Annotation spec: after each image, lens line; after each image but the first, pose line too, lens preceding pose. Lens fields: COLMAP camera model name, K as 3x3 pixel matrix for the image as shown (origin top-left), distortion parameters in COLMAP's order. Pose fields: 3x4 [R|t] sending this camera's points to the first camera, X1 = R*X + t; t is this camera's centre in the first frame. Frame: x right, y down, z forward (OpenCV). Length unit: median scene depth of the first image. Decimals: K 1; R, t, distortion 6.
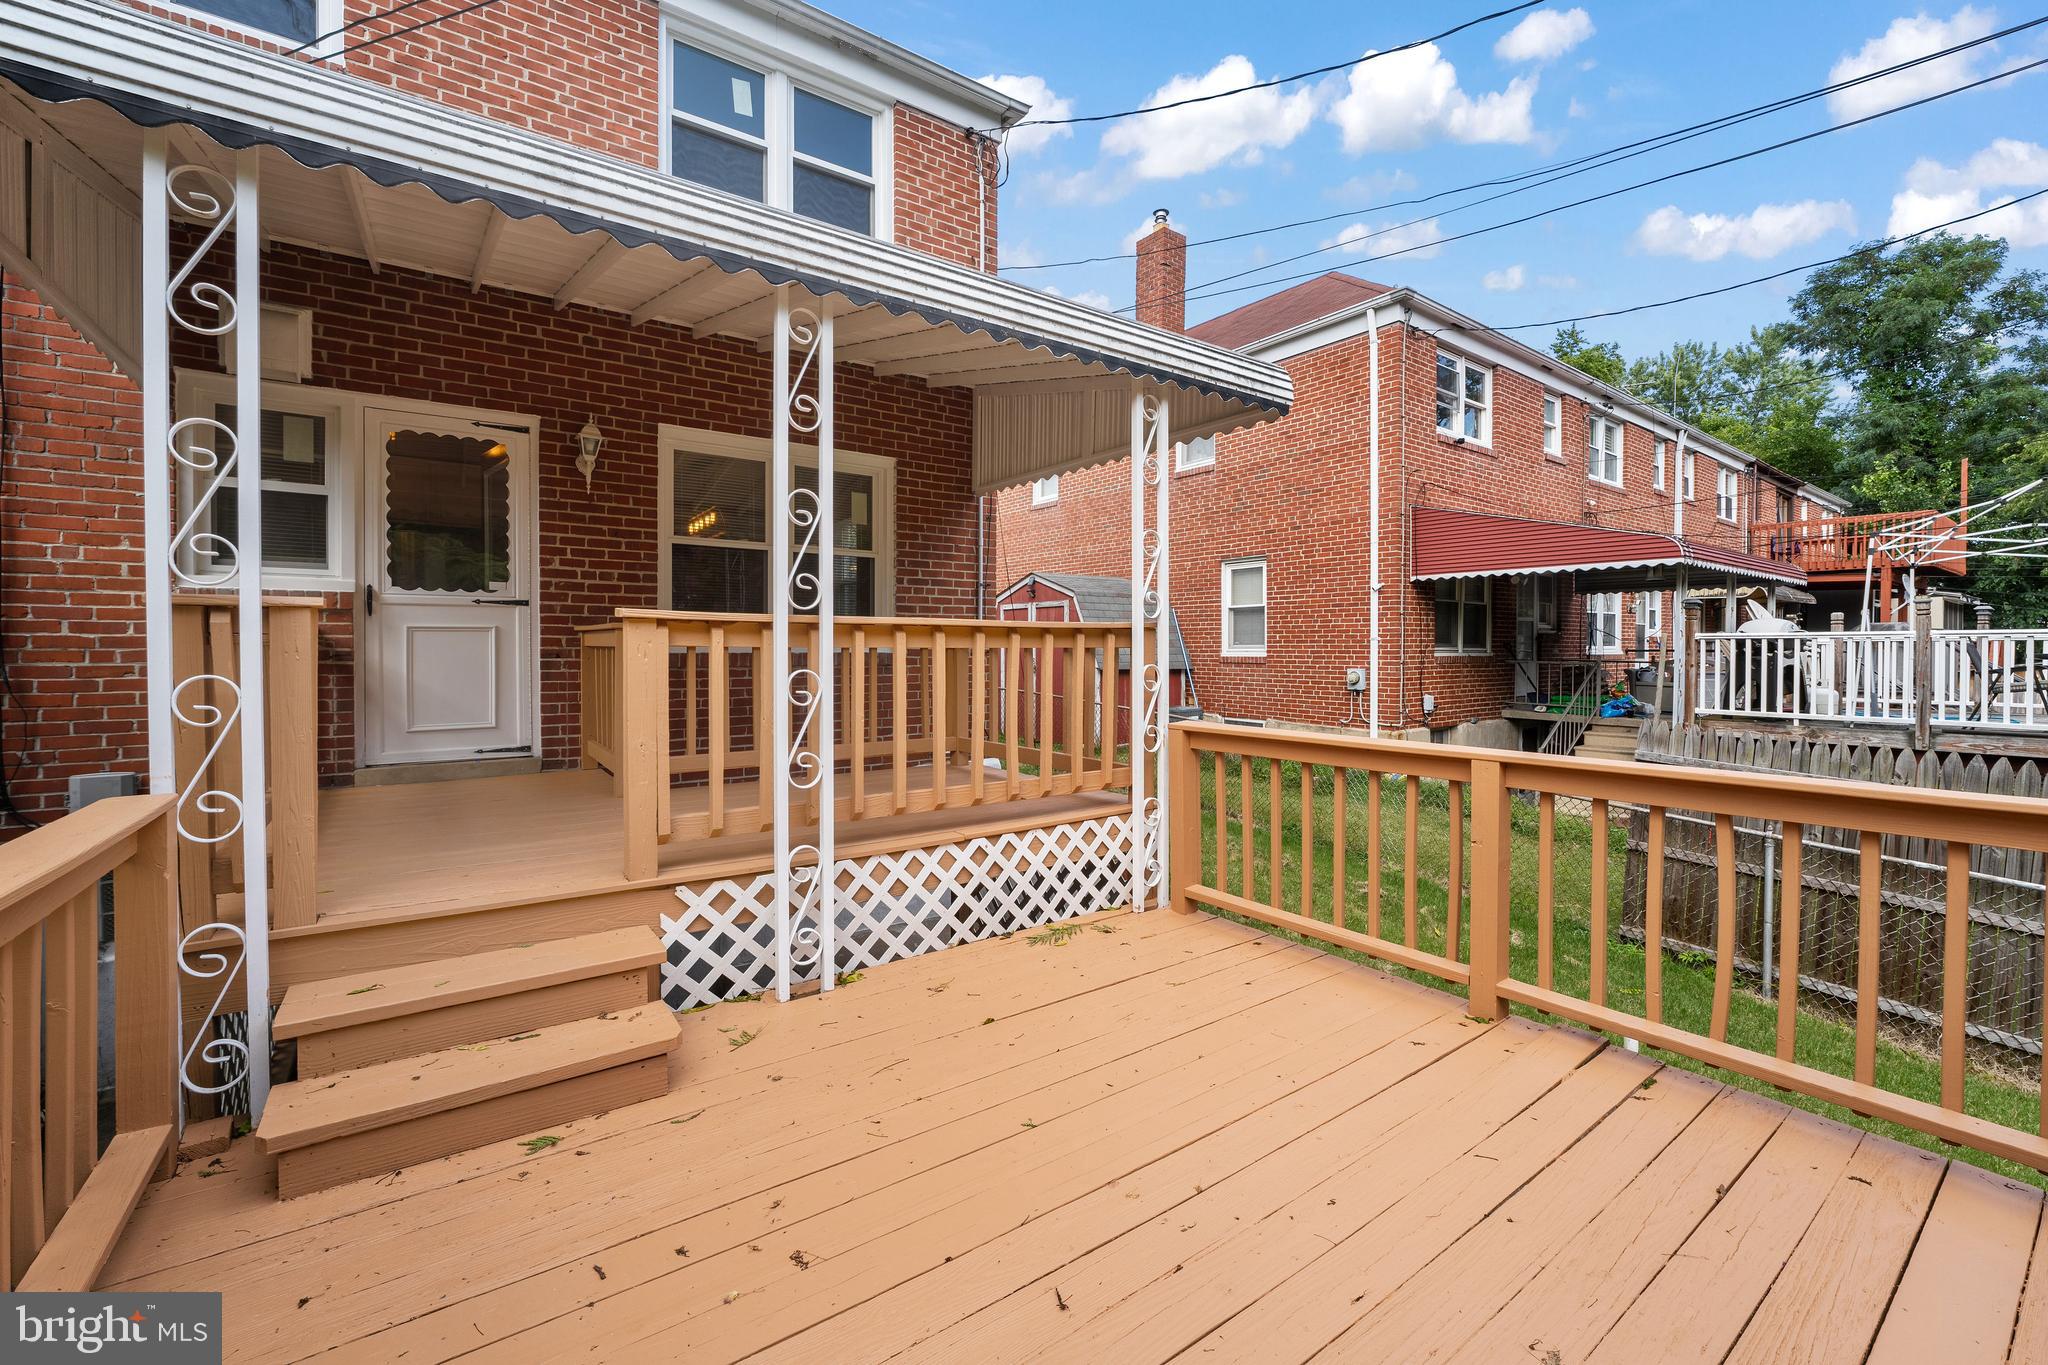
lens RADIAL K [[835.0, 0, 1024.8], [0, 835.0, 652.1], [0, 0, 1]] dist [-0.013209, -0.000019]
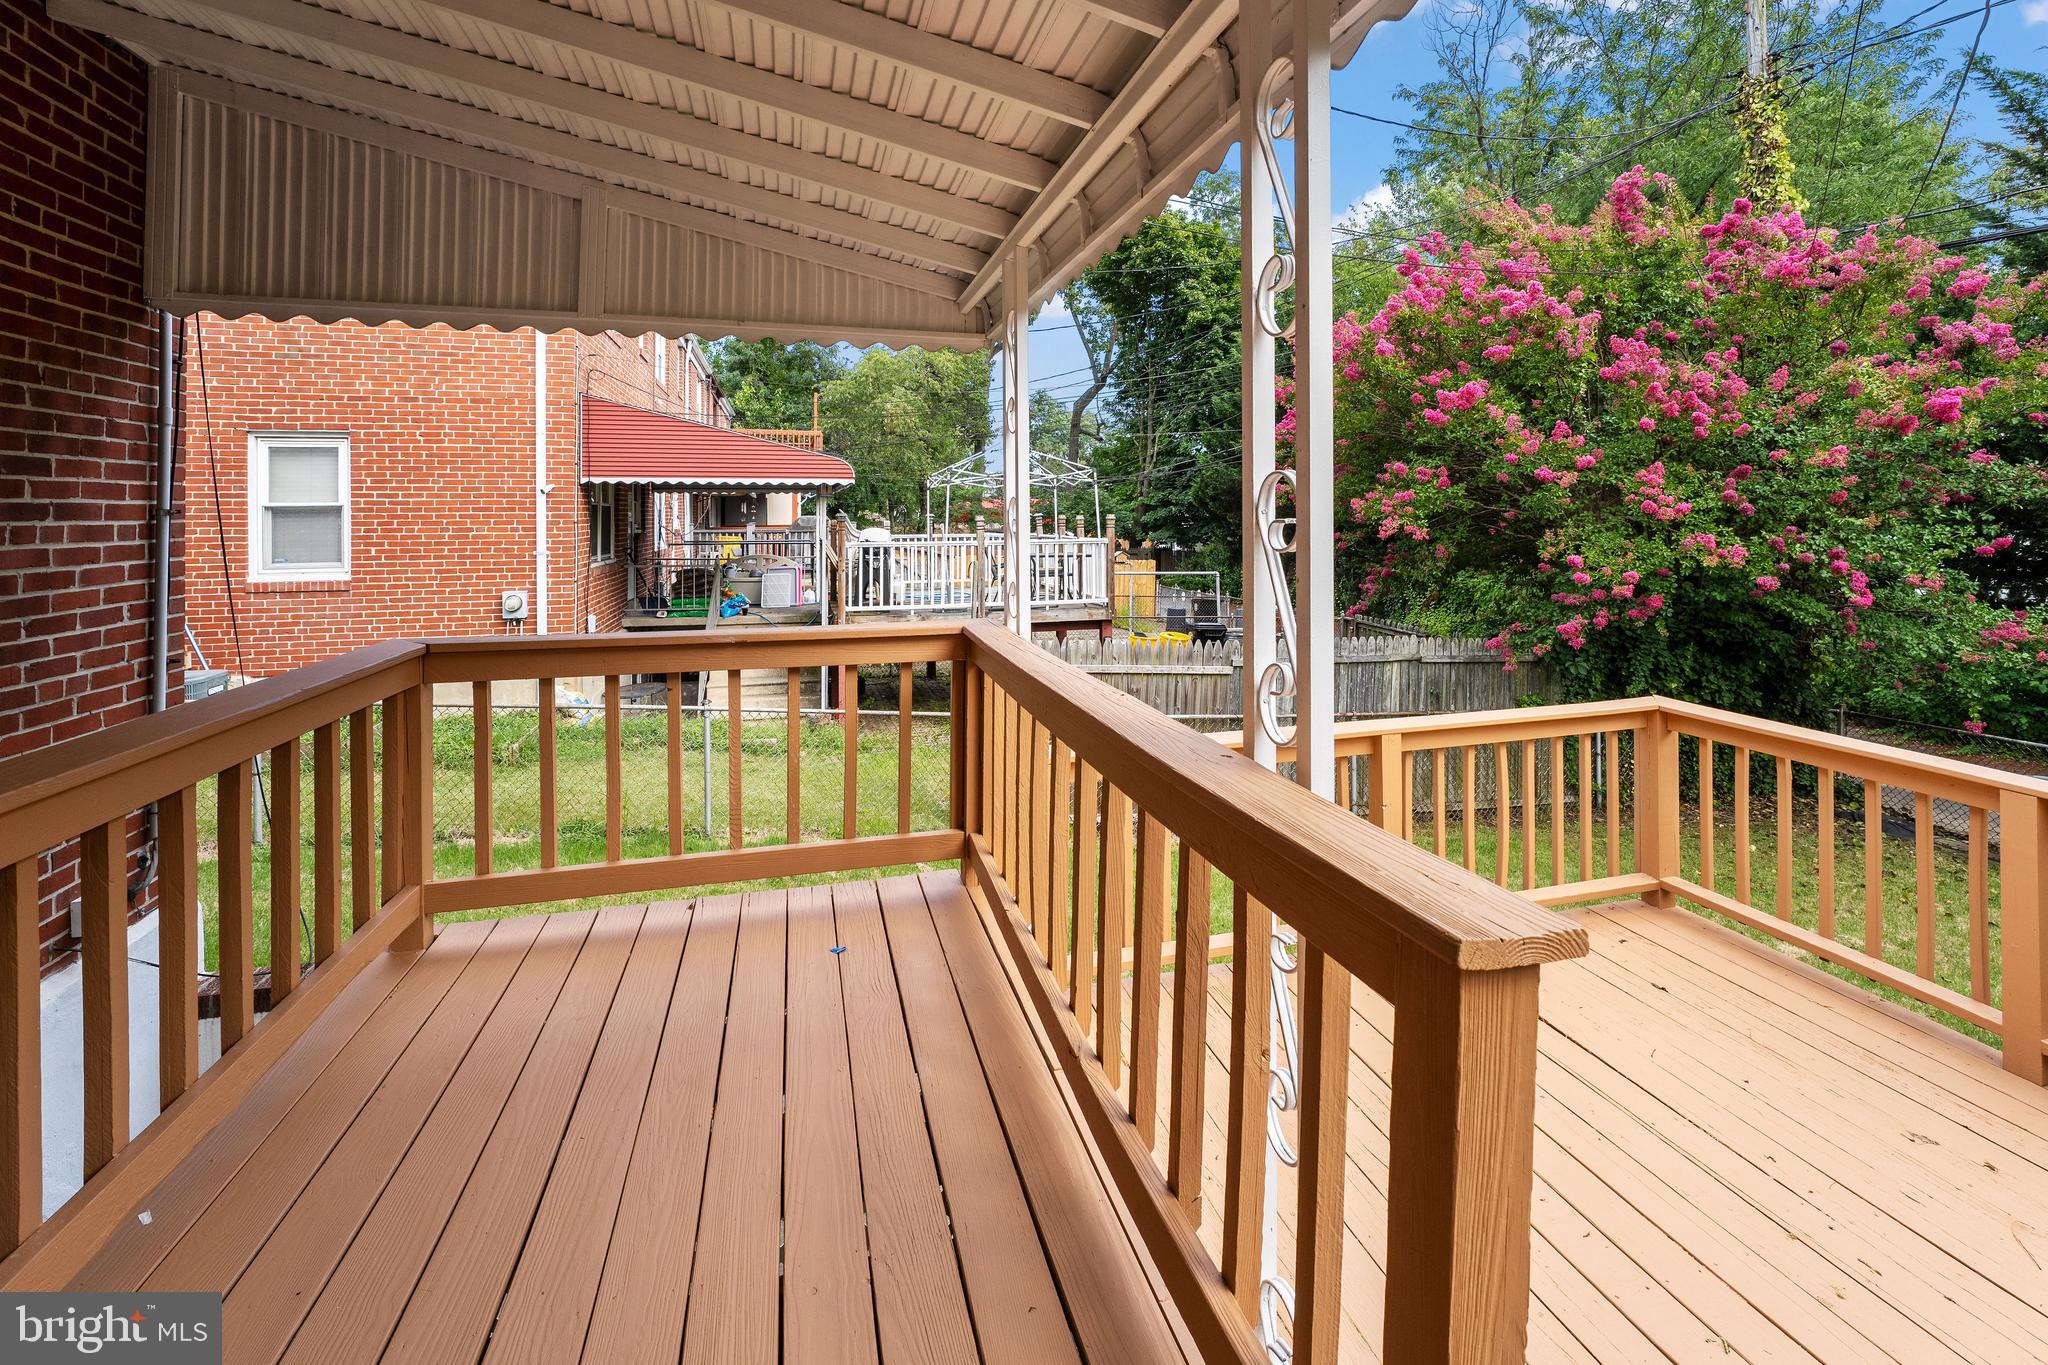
lens RADIAL K [[880.0, 0, 1018.2], [0, 880.0, 499.0], [0, 0, 1]] dist [-0.013249, 0.000131]
pose [[0.364773, 0.013828, 0.930994, -0.290458], [0.010686, 0.999762, -0.019036, -0.068219], [-0.931035, 0.016892, 0.364538, 0.378217]]
